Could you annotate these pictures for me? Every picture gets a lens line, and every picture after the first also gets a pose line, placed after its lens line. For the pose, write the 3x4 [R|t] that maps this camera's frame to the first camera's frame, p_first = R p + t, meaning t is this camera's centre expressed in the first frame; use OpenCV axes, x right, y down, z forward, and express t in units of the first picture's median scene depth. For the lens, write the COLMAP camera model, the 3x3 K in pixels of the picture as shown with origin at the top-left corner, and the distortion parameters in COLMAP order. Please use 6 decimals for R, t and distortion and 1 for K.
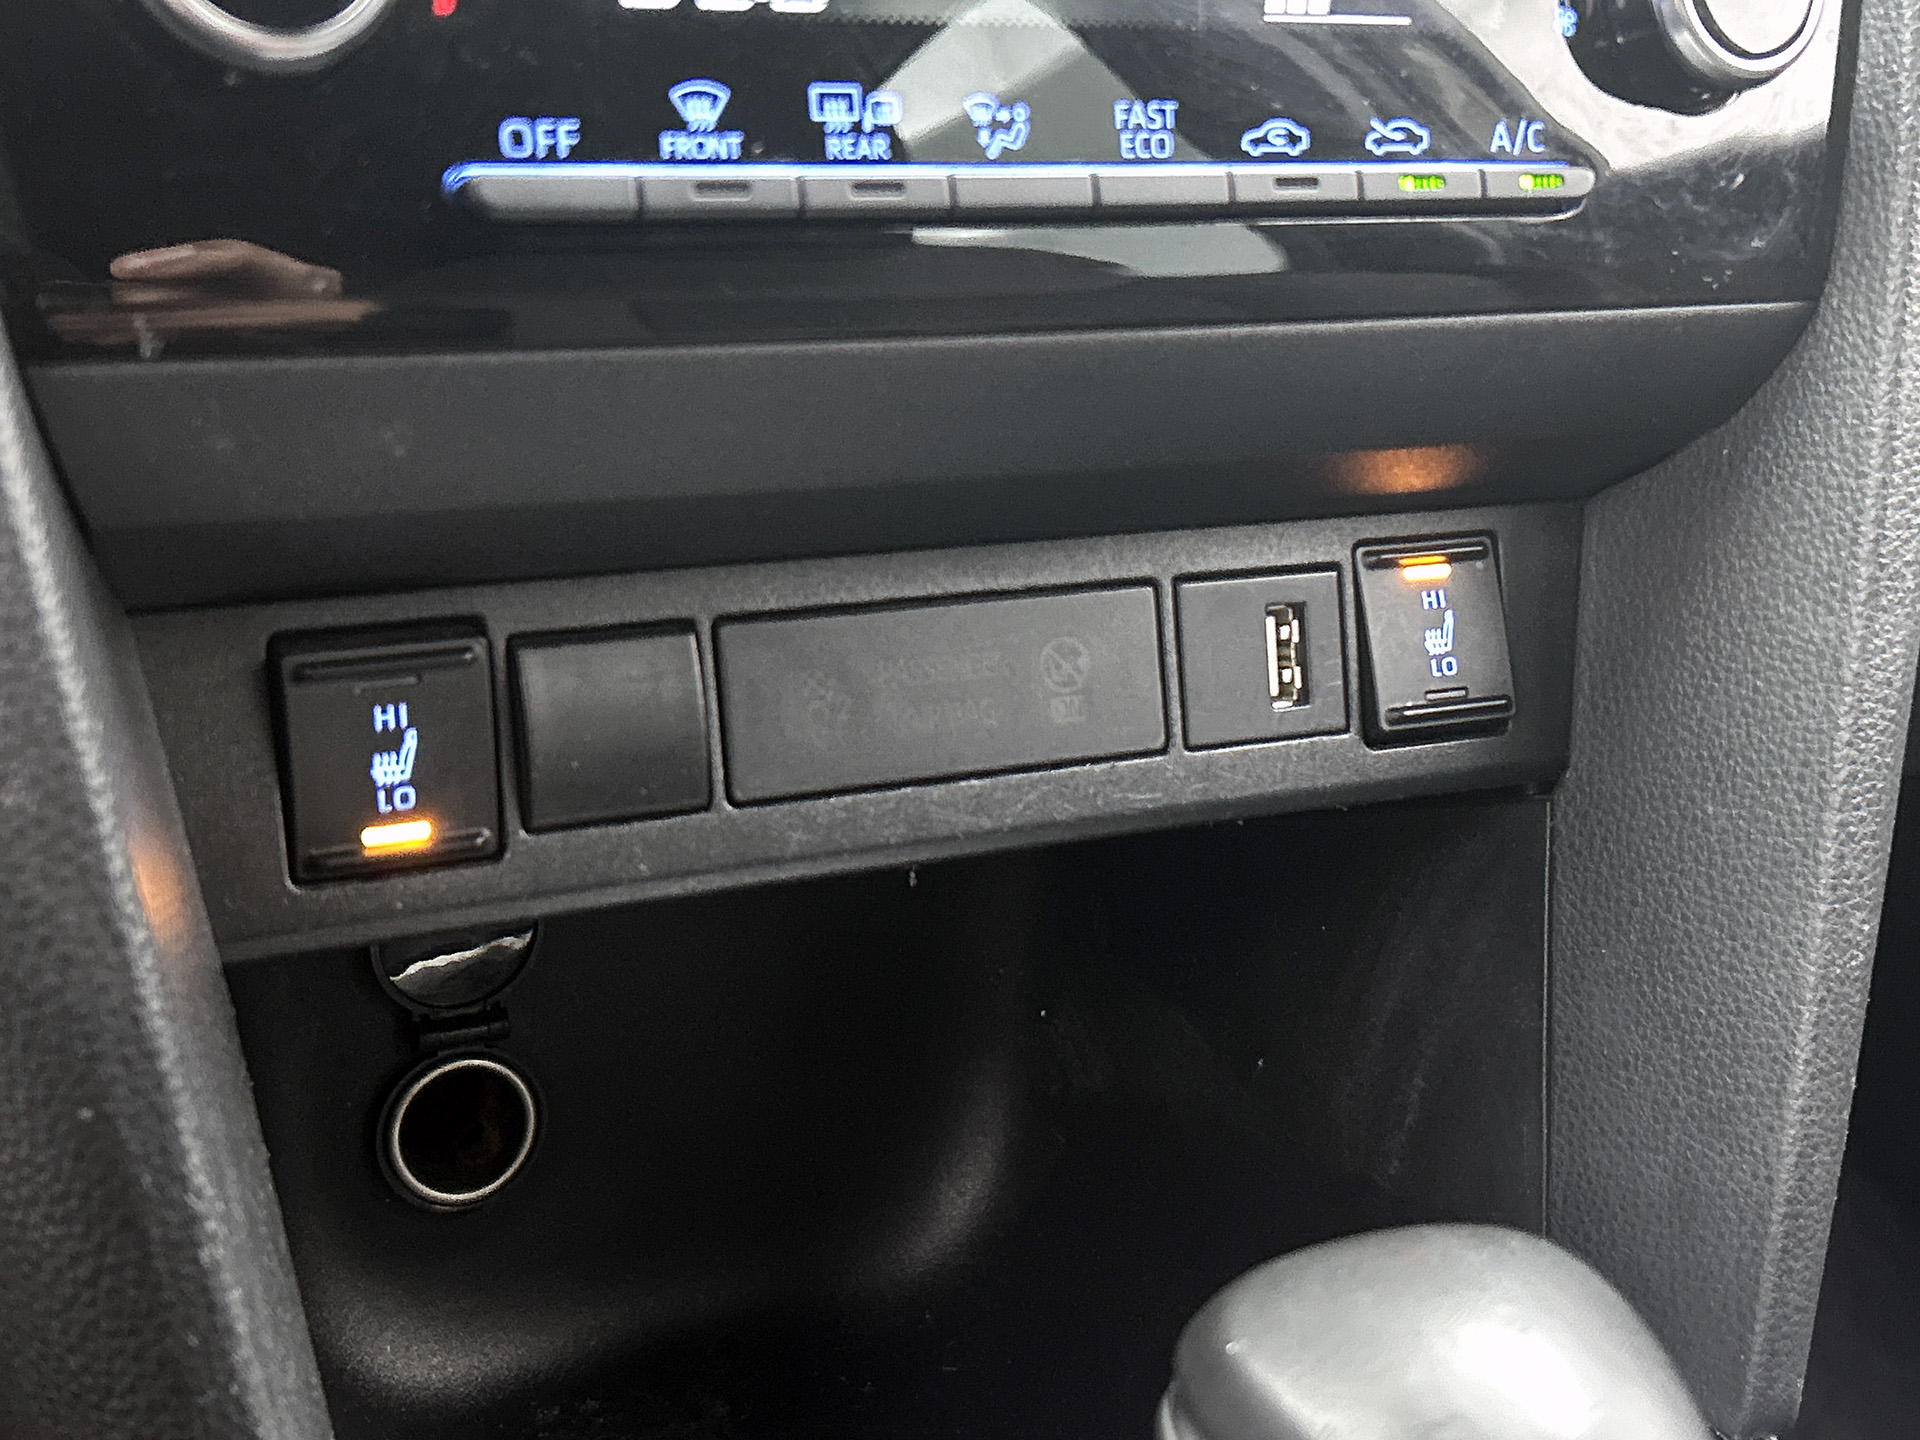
lens RADIAL K [[2483.3, 0, 956.0], [0, 2483.3, 668.3], [0, 0, 1]] dist [0.205896, -0.627978]
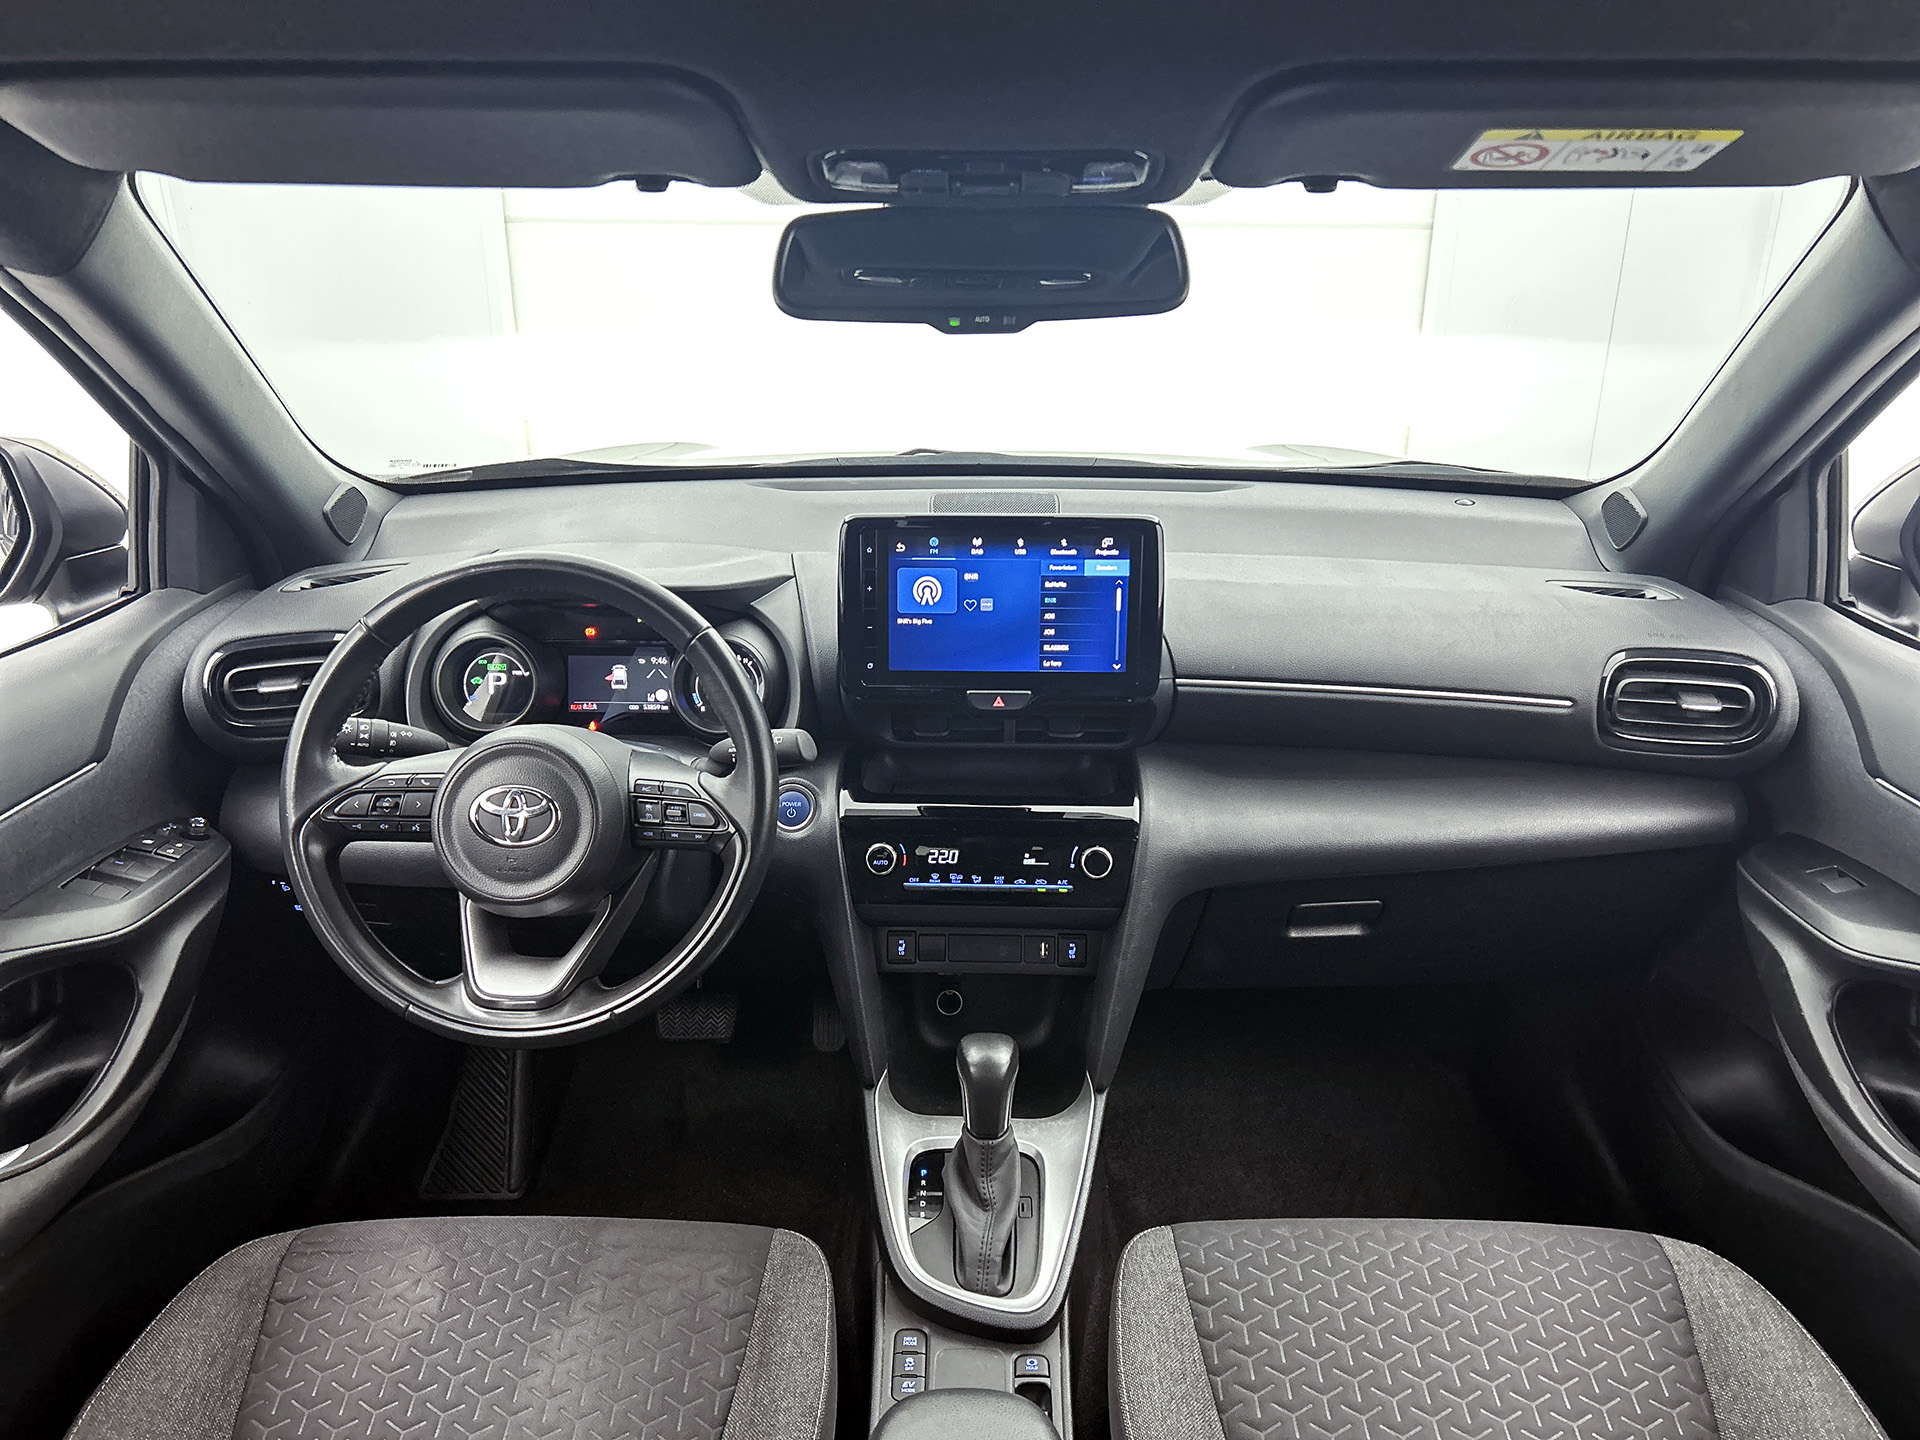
lens RADIAL K [[1458.4, 0, 963.5], [0, 1458.4, 713.7], [0, 0, 1]] dist [0.081864, -0.129971]
pose [[0.881952, 0.085852, -0.463455, 1.681350], [-0.103926, 0.994493, -0.013548, -0.549119], [0.459740, 0.060114, 0.886017, -2.510991]]
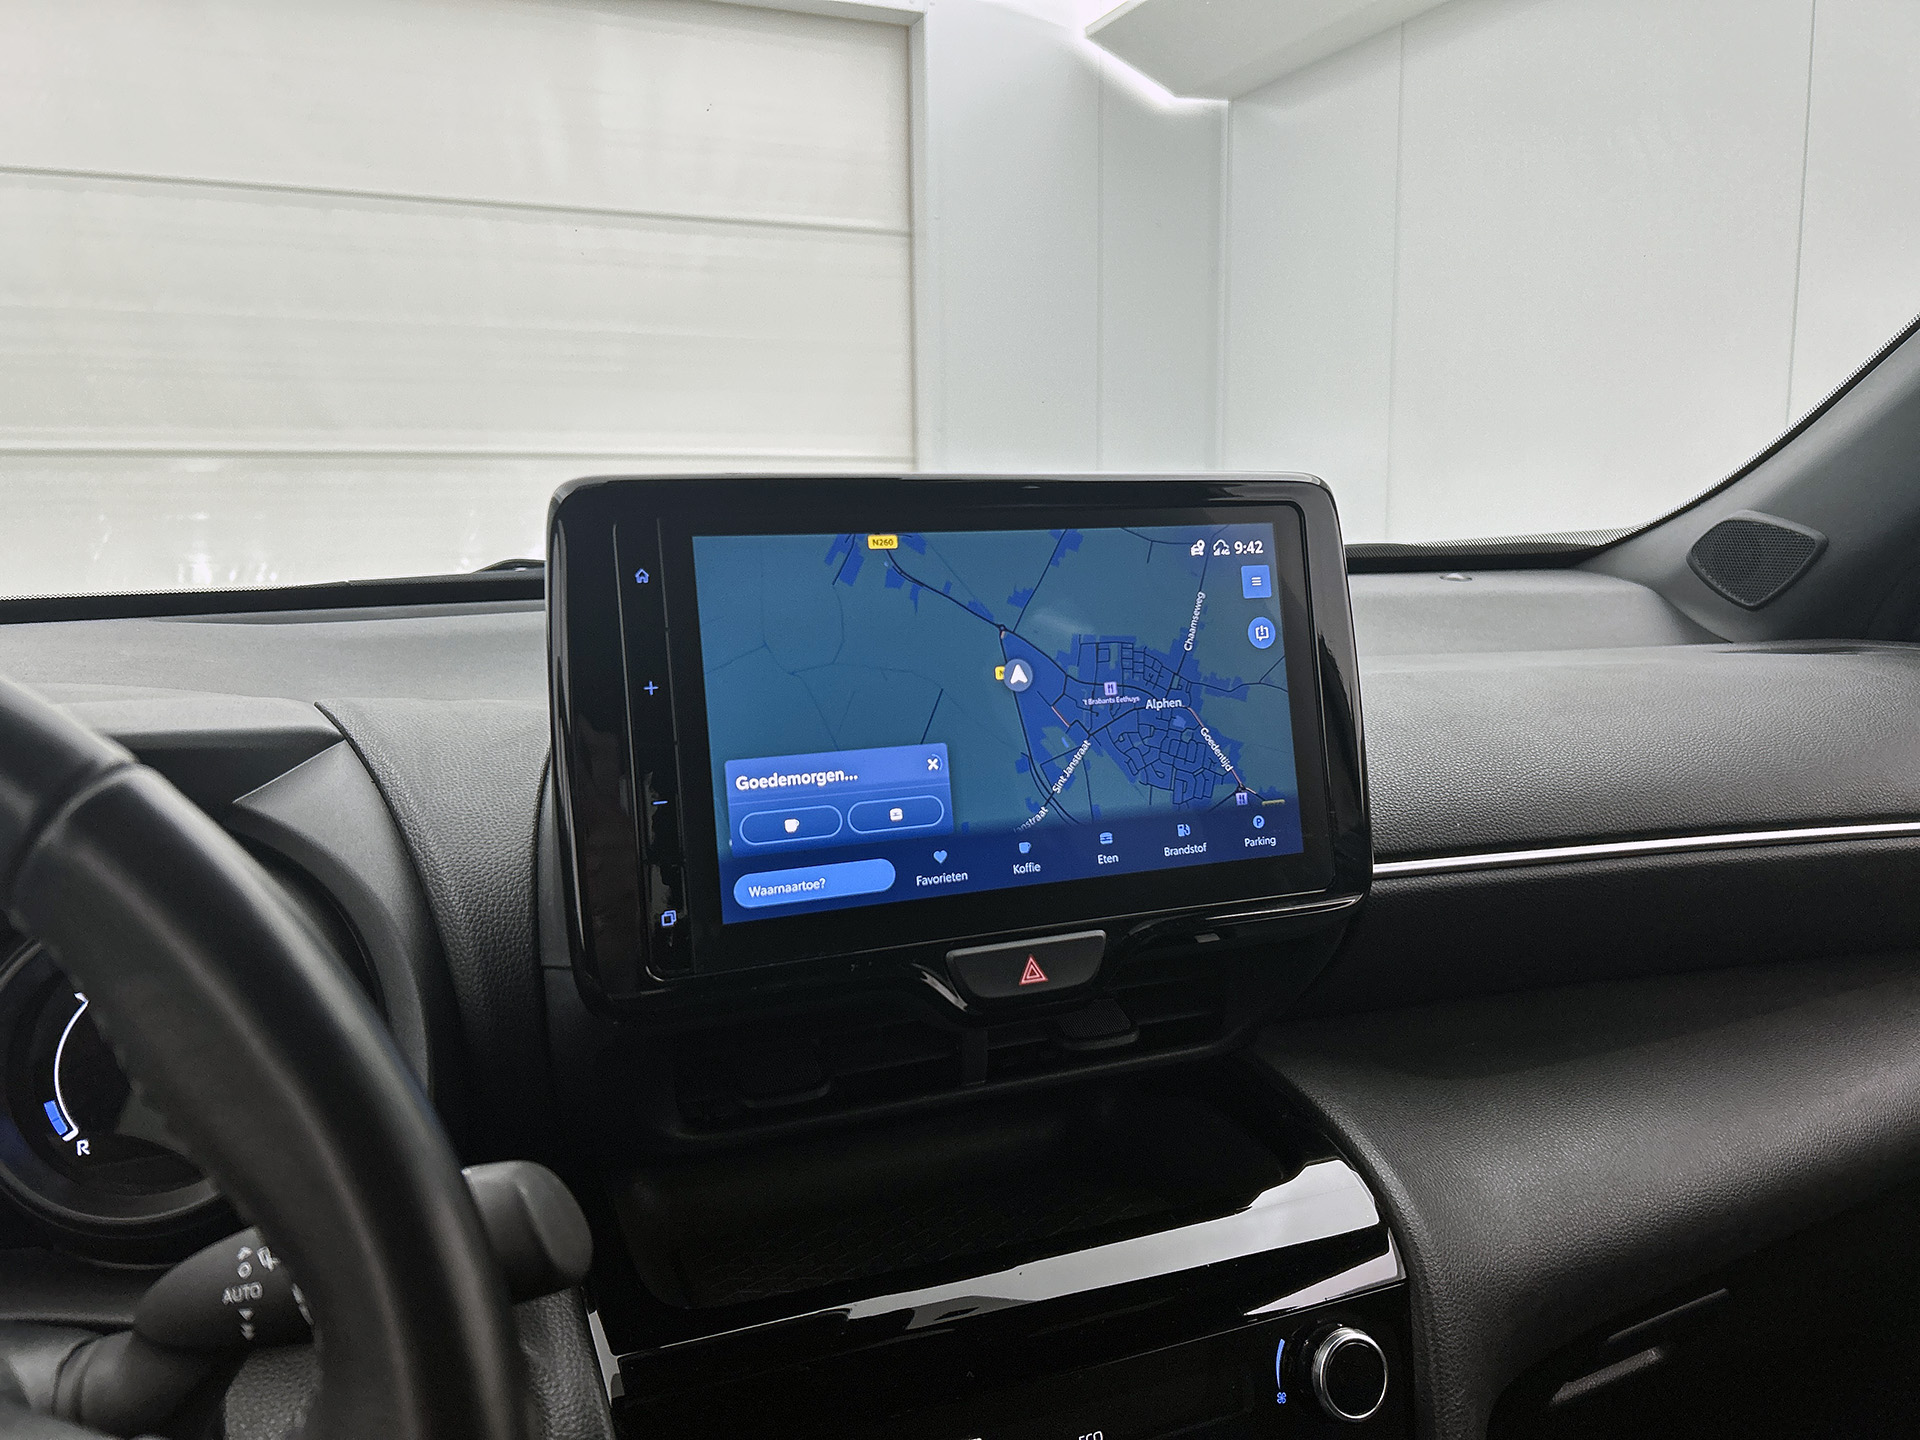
lens RADIAL K [[1458.4, 0, 963.5], [0, 1458.4, 713.7], [0, 0, 1]] dist [0.081864, -0.129971]
pose [[0.993392, -0.084494, -0.077674, 0.094613], [0.064404, 0.970558, -0.232096, -0.560516], [0.094998, 0.225559, 0.969587, -0.551502]]
